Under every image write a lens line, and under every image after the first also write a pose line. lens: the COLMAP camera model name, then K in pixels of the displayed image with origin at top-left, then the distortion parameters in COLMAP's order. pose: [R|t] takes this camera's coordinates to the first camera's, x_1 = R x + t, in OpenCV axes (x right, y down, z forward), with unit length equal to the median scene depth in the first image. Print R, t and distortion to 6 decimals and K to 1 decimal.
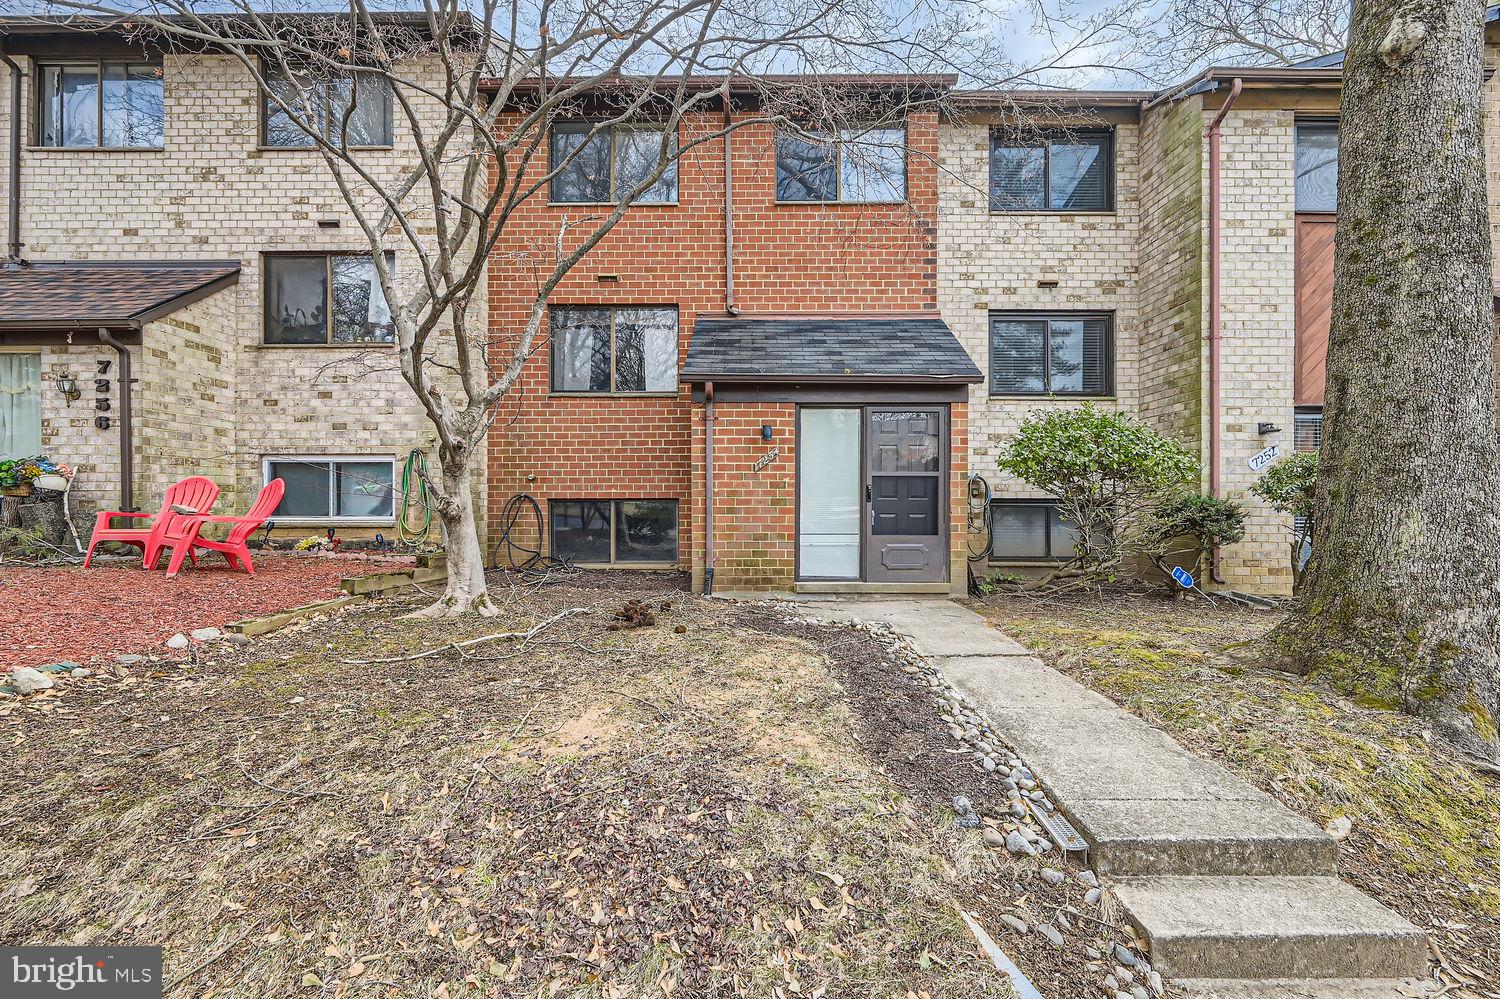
lens RADIAL K [[625.7, 0, 748.2], [0, 625.7, 431.5], [0, 0, 1]] dist [0.001736, 0.000111]
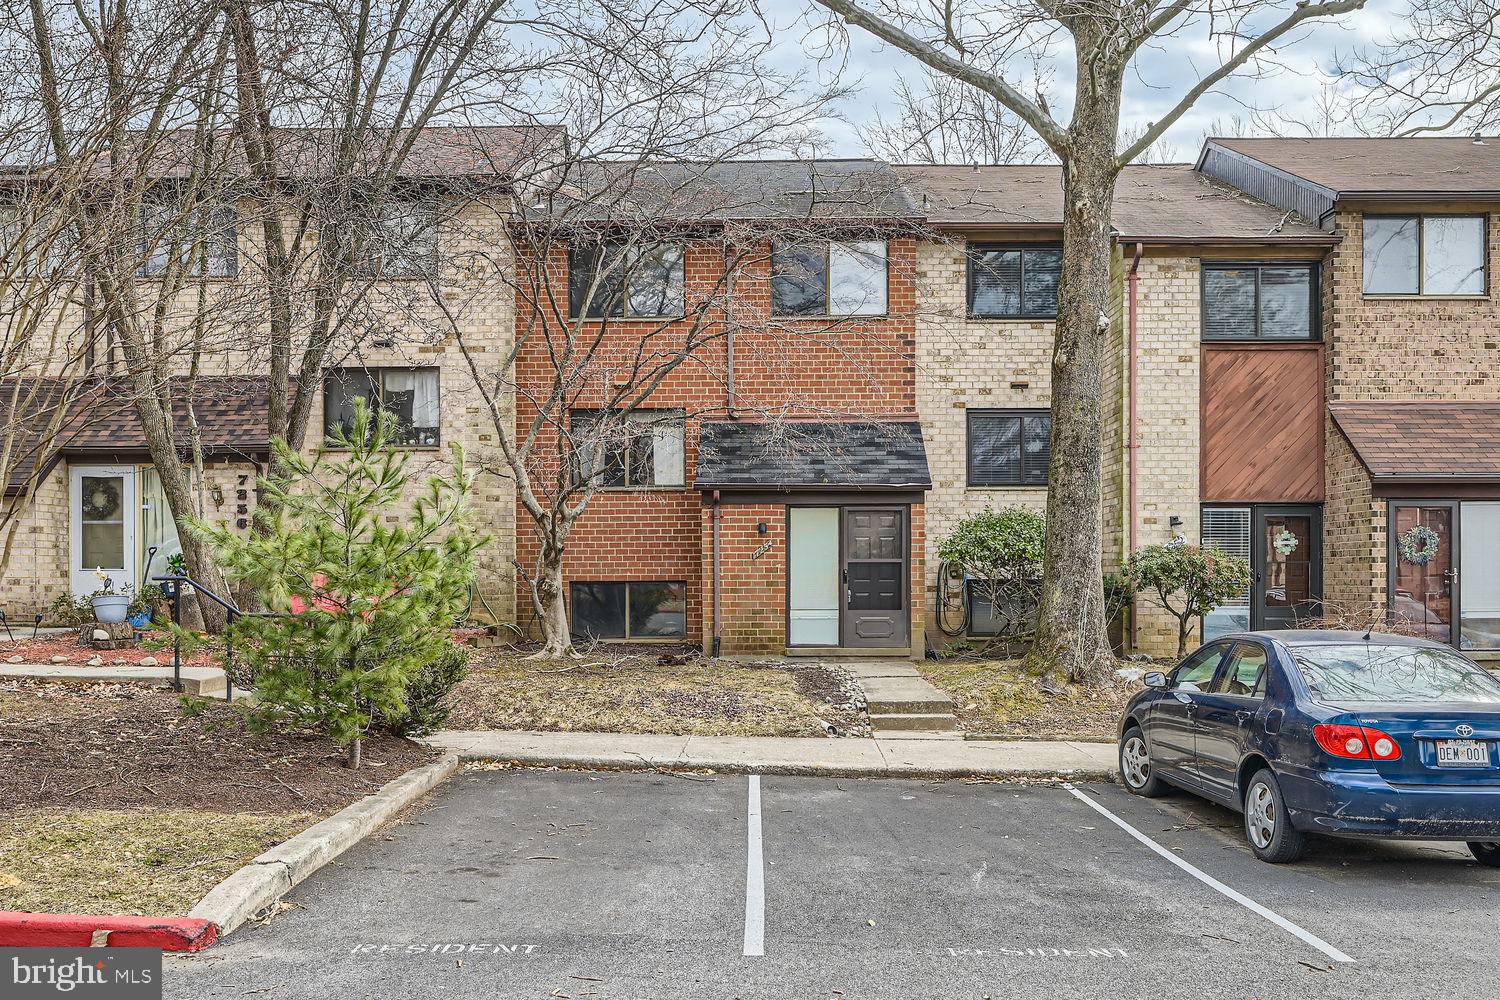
lens RADIAL K [[1296.0, 0, 748.8], [0, 1296.0, 497.8], [0, 0, 1]] dist [-0.044292, -0.000707]
pose [[0.999979, -0.004355, -0.004834, 0.014516], [0.004578, 0.998878, 0.047126, -0.171721], [0.004623, -0.047147, 0.998877, -1.496280]]
